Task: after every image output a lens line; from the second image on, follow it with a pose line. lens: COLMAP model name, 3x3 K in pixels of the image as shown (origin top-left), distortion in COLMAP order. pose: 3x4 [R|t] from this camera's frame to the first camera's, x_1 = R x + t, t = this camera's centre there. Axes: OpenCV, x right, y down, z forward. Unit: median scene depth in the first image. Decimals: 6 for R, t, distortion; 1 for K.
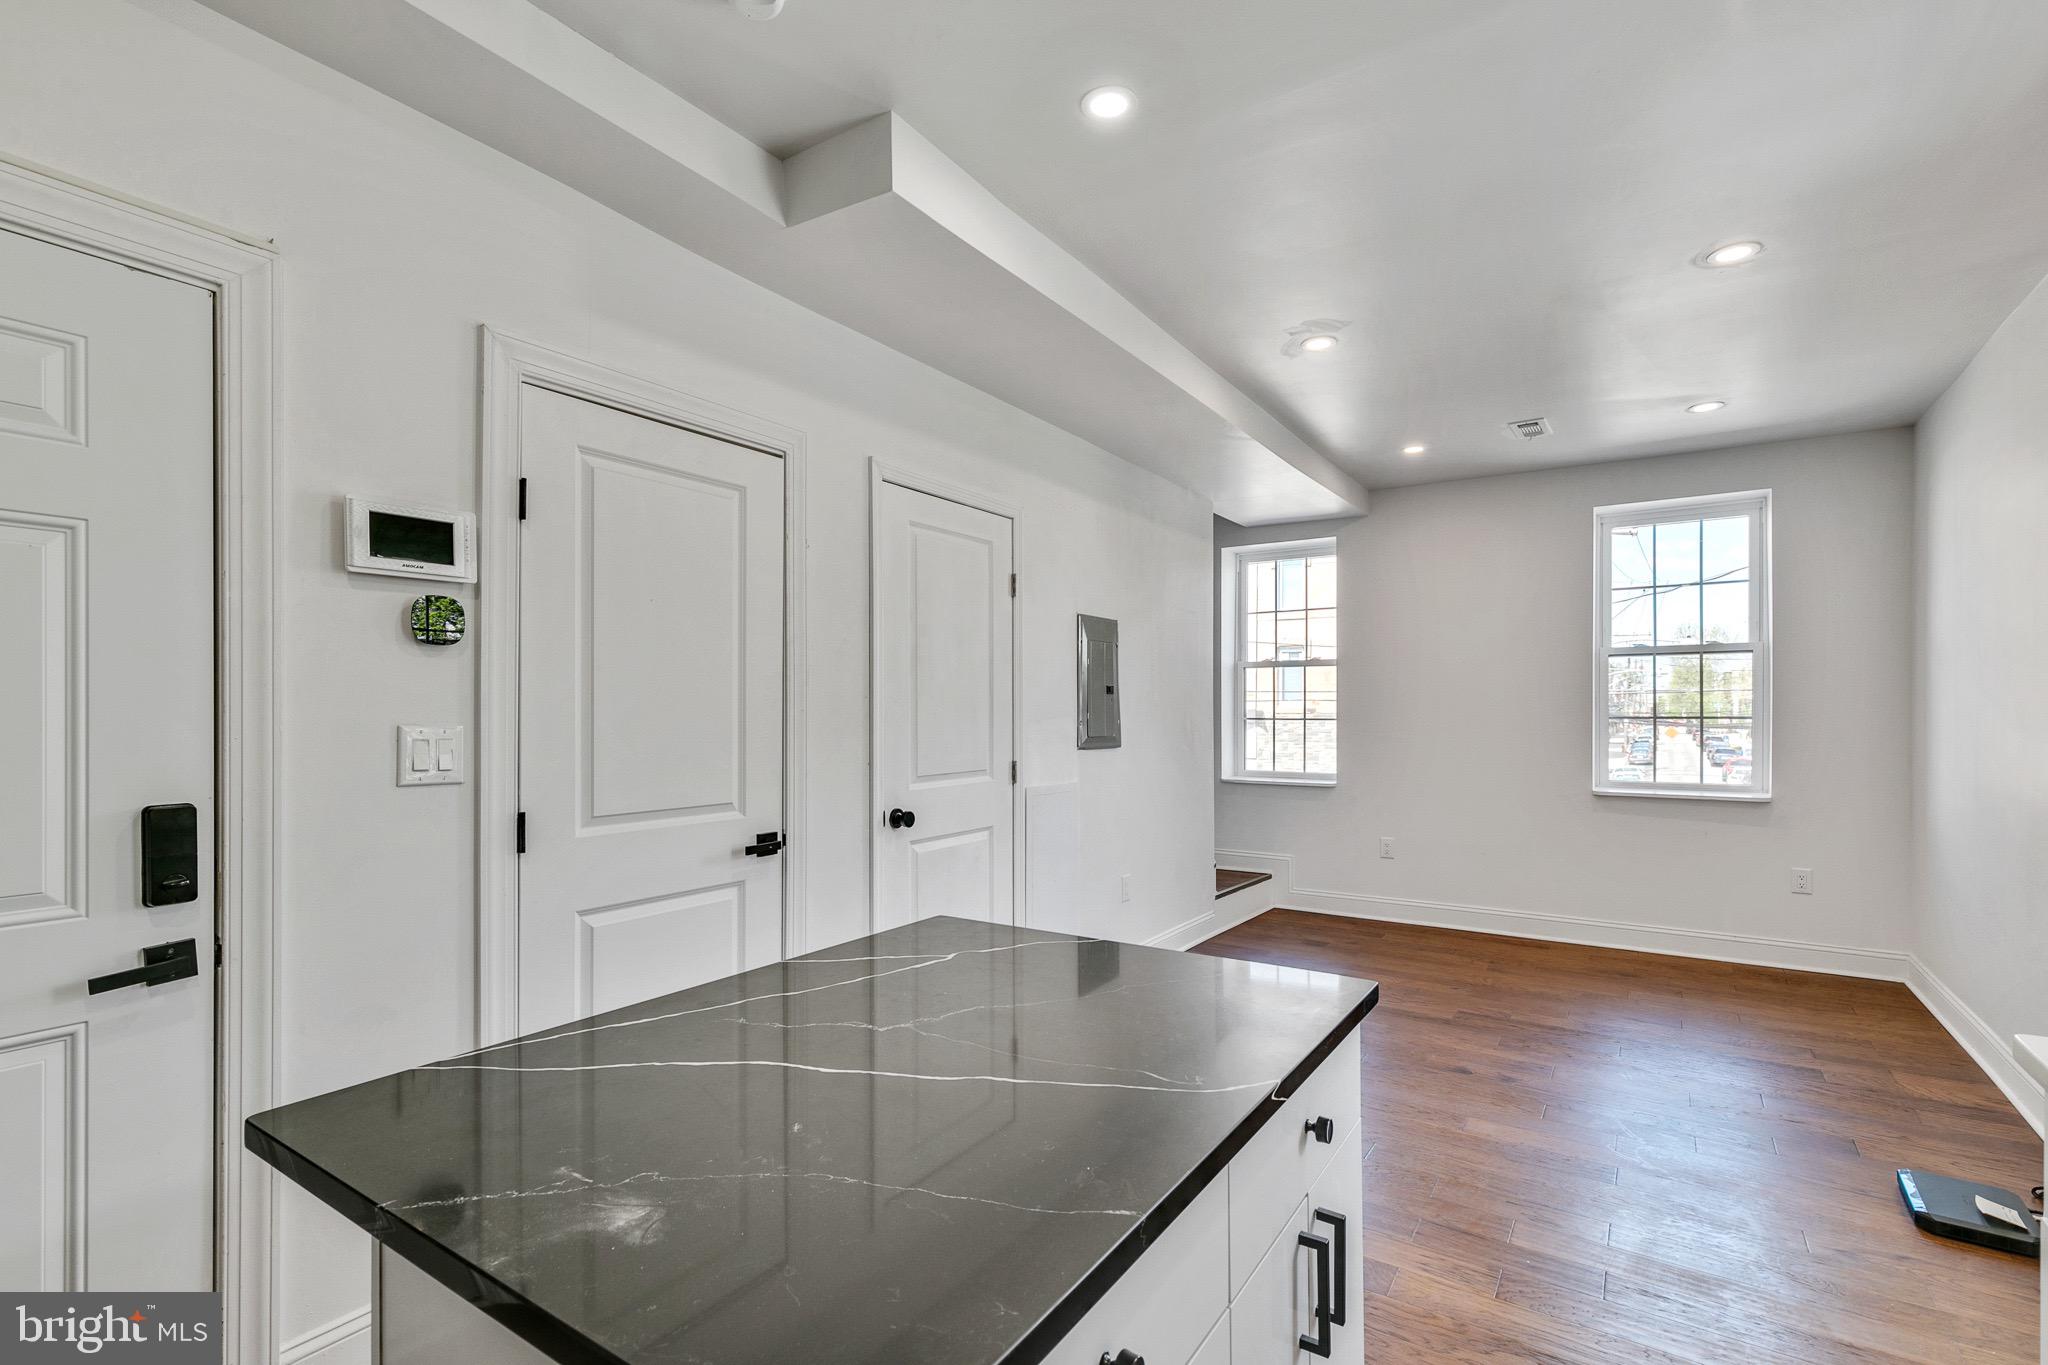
lens RADIAL K [[933.8, 0, 1030.6], [0, 933.8, 700.4], [0, 0, 1]] dist [0.012300, -0.003047]
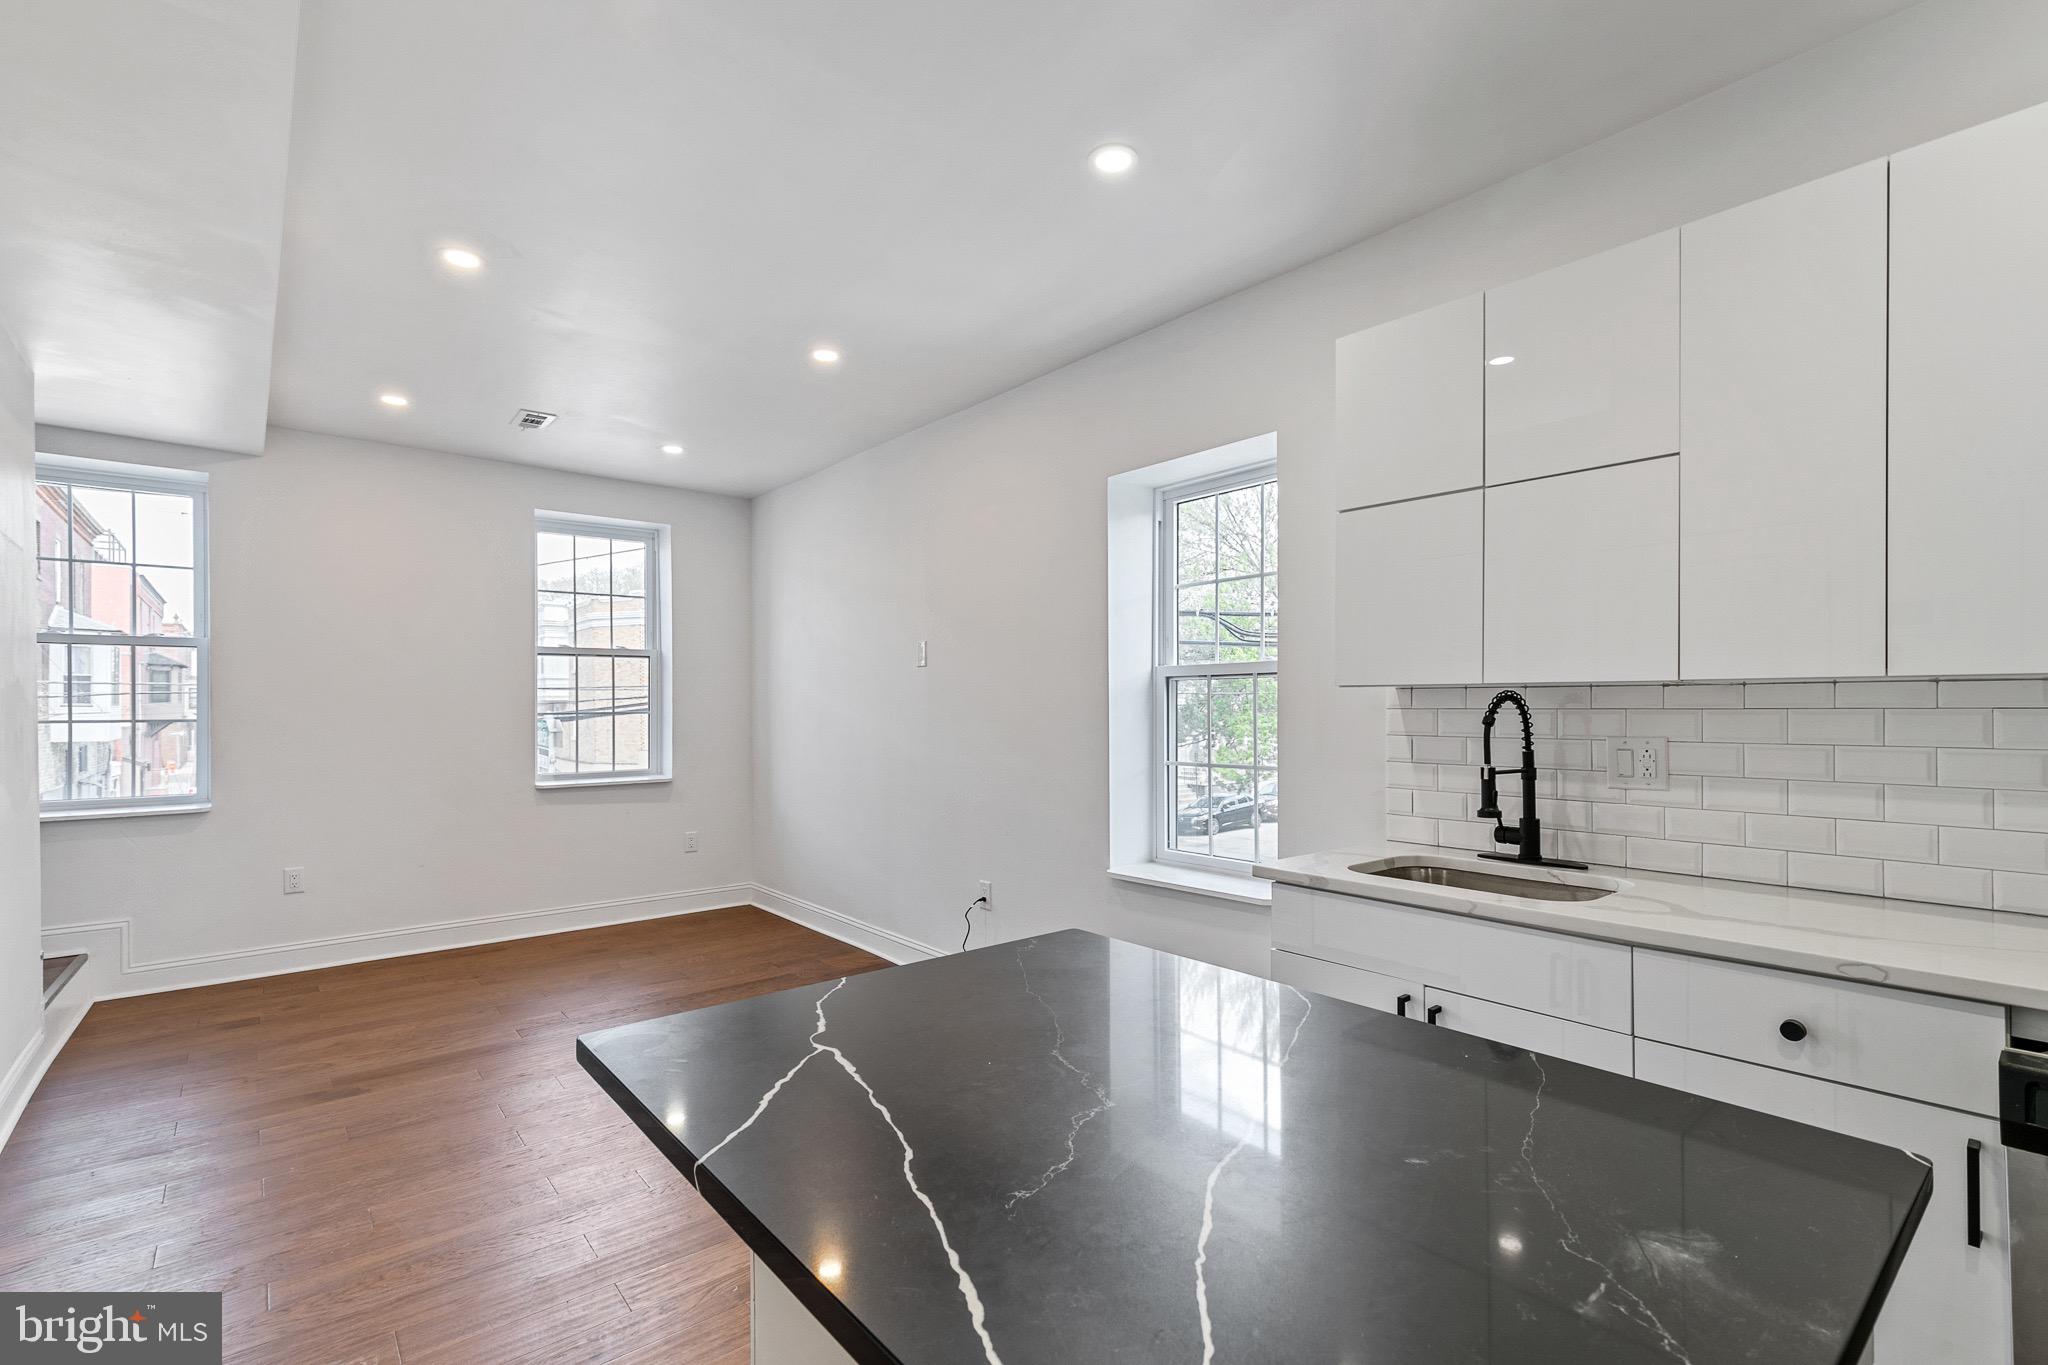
lens RADIAL K [[933.8, 0, 1007.1], [0, 933.8, 699.4], [0, 0, 1]] dist [0.012300, -0.003047]
pose [[0.300909, 0.003327, 0.953647, -0.295411], [-0.005288, 0.999984, -0.001820, 0.002011], [-0.953638, -0.004495, 0.300922, 0.263051]]
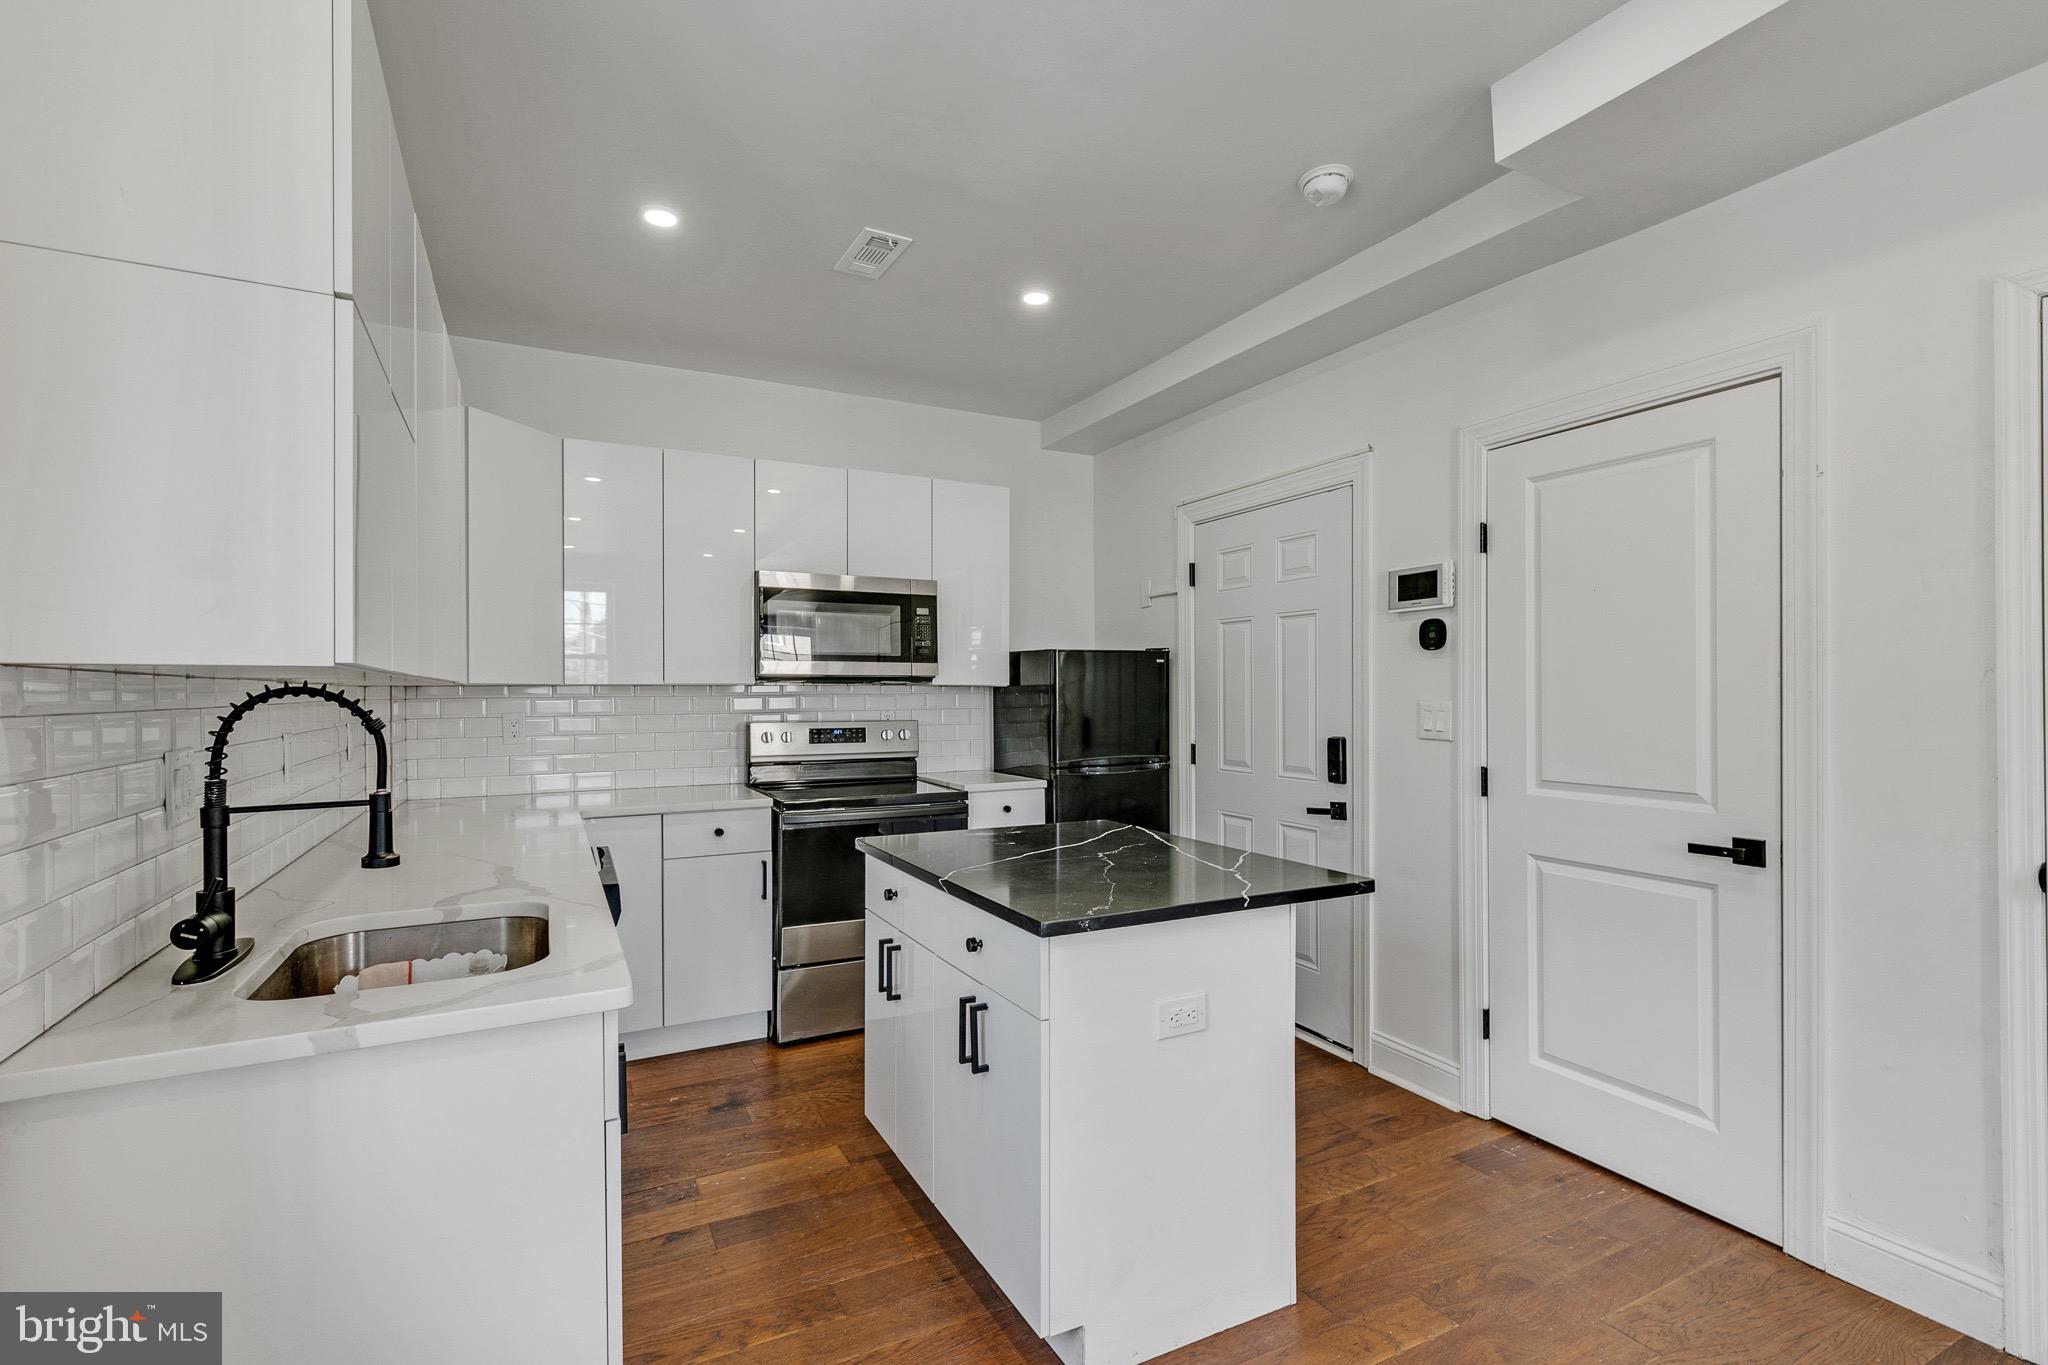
lens RADIAL K [[933.8, 0, 1031.0], [0, 933.8, 692.6], [0, 0, 1]] dist [0.012300, -0.003047]
pose [[-0.477442, 0.002935, -0.878659, 0.517522], [0.013701, 0.999898, -0.004105, 0.003864], [0.878557, -0.013998, -0.477433, 0.567734]]
